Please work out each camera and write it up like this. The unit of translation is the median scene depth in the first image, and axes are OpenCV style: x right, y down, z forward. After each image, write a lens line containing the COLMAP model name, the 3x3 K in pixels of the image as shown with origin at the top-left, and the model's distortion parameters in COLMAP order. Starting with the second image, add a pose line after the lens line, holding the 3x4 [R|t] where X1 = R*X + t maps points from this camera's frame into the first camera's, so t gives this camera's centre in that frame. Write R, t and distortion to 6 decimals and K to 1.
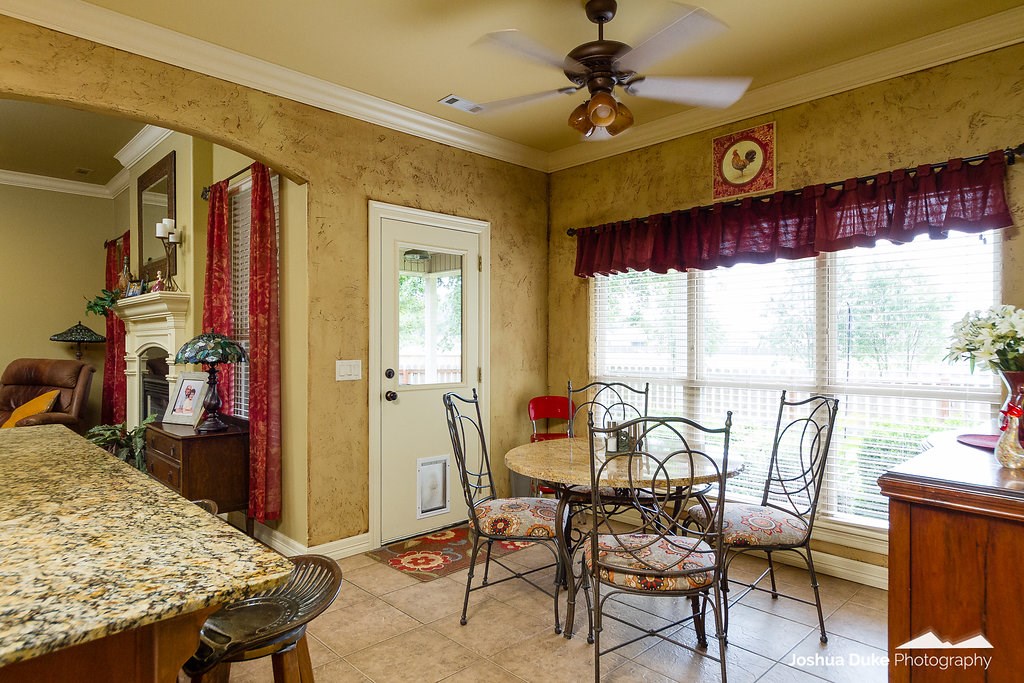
lens RADIAL K [[624.6, 0, 510.6], [0, 624.6, 340.0], [0, 0, 1]] dist [-0.000547, 0.000000]
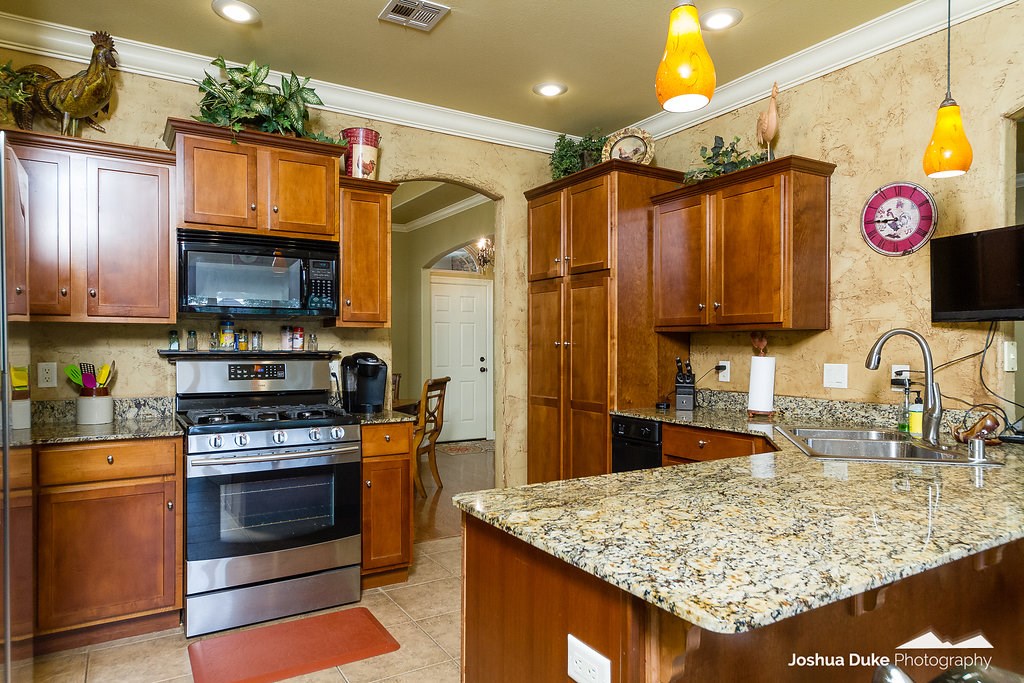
lens RADIAL K [[632.1, 0, 508.6], [0, 632.1, 350.4], [0, 0, 1]] dist [0.009737, -0.002295]
pose [[-0.218190, 0.008812, -0.975866, 0.497572], [0.001074, 0.999961, 0.008789, 0.011657], [0.975906, 0.000870, -0.218191, 0.893747]]
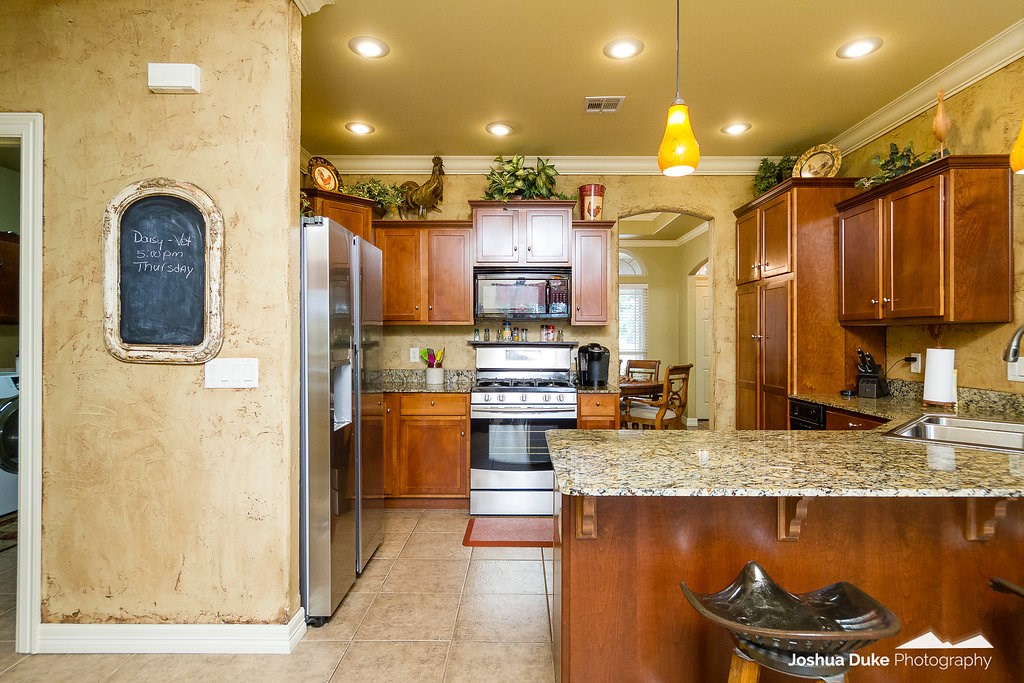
lens RADIAL K [[527.7, 0, 517.8], [0, 527.7, 336.7], [0, 0, 1]] dist [0.010410, -0.000775]
pose [[-0.690656, -0.001626, -0.723181, 0.622531], [0.000679, 0.999996, -0.002897, 0.014455], [0.723183, -0.002492, -0.690652, 1.758424]]
